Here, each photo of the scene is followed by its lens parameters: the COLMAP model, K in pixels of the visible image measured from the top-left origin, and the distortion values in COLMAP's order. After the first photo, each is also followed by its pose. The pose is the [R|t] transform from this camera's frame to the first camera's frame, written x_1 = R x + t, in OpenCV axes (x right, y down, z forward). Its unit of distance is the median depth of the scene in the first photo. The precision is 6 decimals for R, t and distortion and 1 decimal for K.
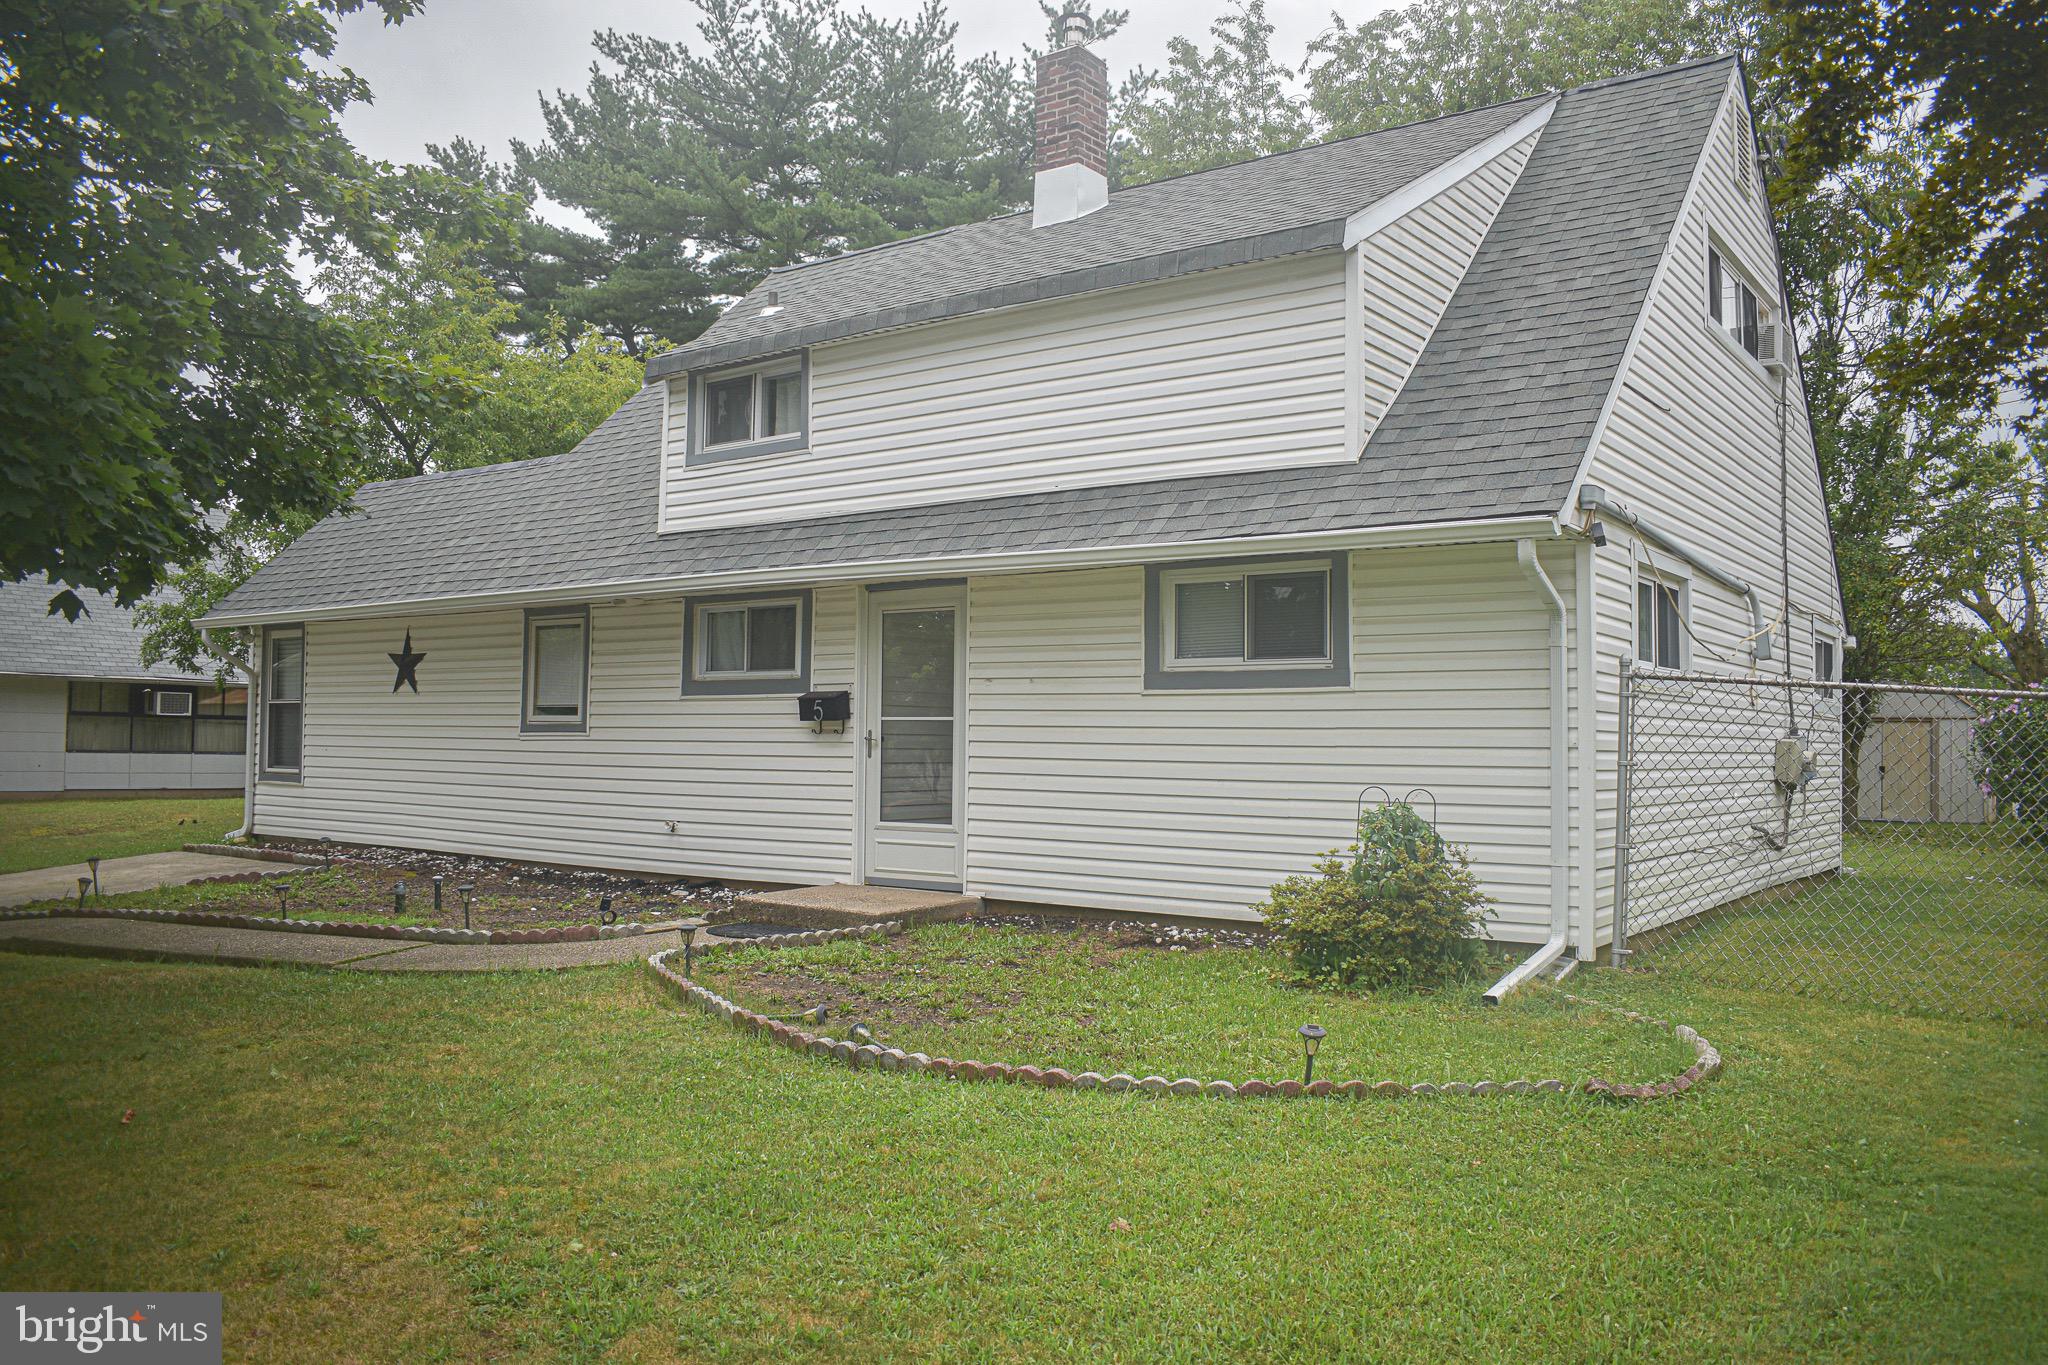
lens RADIAL K [[1597.4, 0, 1024.0], [0, 1597.4, 682.5], [0, 0, 1]] dist [-0.098401, 0.018363]
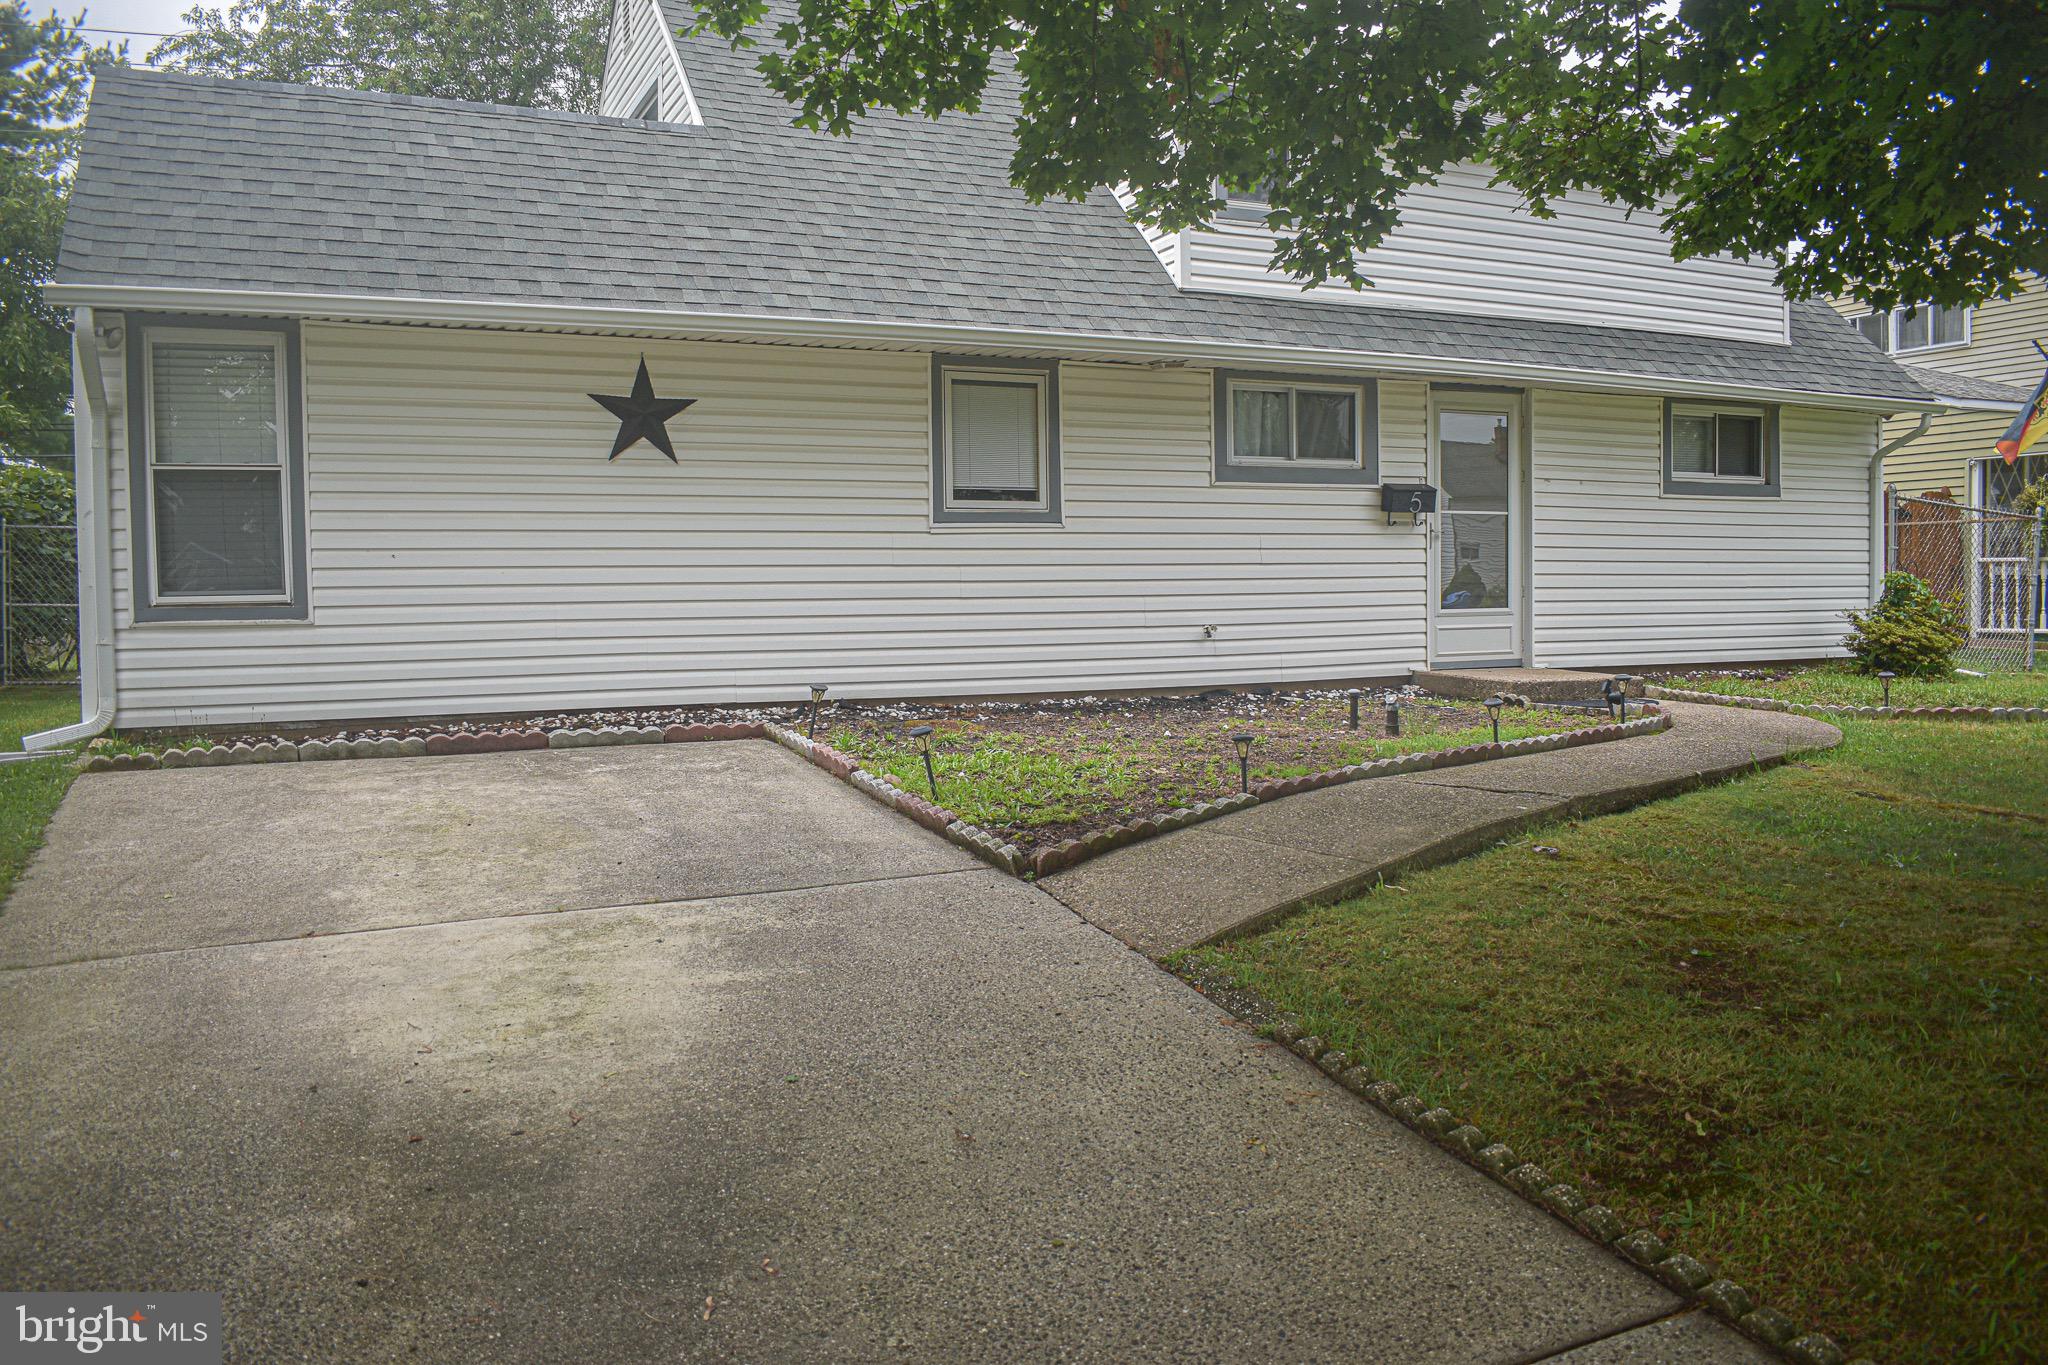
lens RADIAL K [[1597.4, 0, 1024.0], [0, 1597.4, 682.5], [0, 0, 1]] dist [-0.098401, 0.018363]
pose [[0.483178, -0.085151, 0.871371, -1.043666], [-0.029290, 0.993130, 0.113291, 0.021954], [-0.875032, -0.080262, 0.477365, 0.666131]]
